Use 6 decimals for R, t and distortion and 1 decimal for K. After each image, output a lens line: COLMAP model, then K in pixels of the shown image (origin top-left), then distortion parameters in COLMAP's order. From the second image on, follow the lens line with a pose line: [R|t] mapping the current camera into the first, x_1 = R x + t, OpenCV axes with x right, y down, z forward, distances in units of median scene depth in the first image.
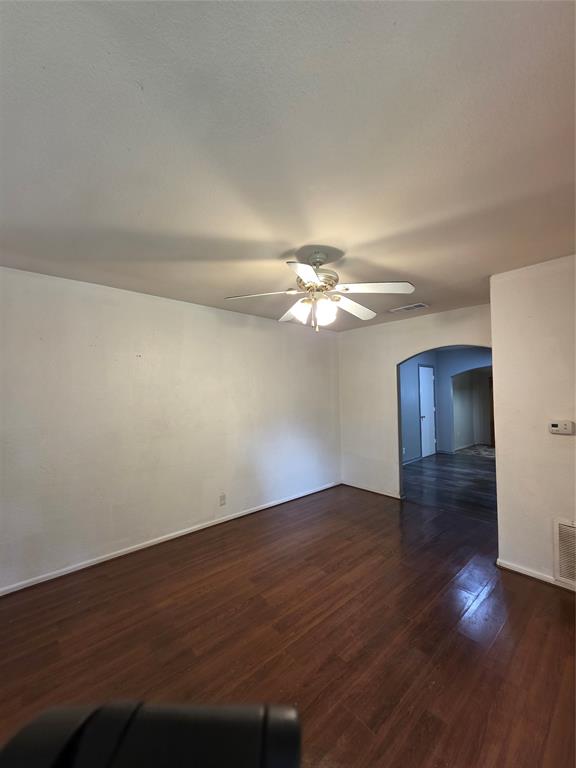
lens RADIAL K [[309.5, 0, 289.5], [0, 309.5, 384.3], [0, 0, 1]] dist [-0.001023, 0.000494]
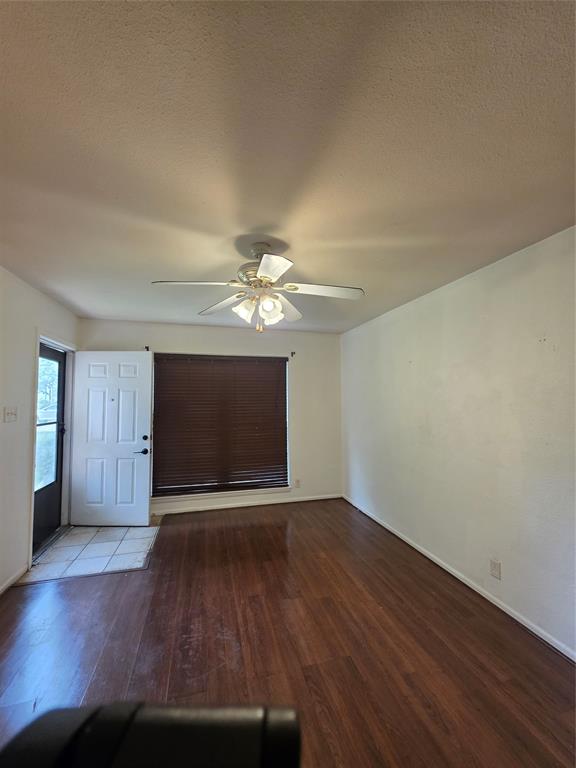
lens RADIAL K [[309.5, 0, 287.0], [0, 309.5, 384.8], [0, 0, 1]] dist [-0.001023, 0.000494]
pose [[-0.463539, -0.023653, -0.885761, 0.850011], [0.038238, 0.998178, -0.046666, 0.025199], [0.885251, -0.055501, -0.461790, 1.475142]]
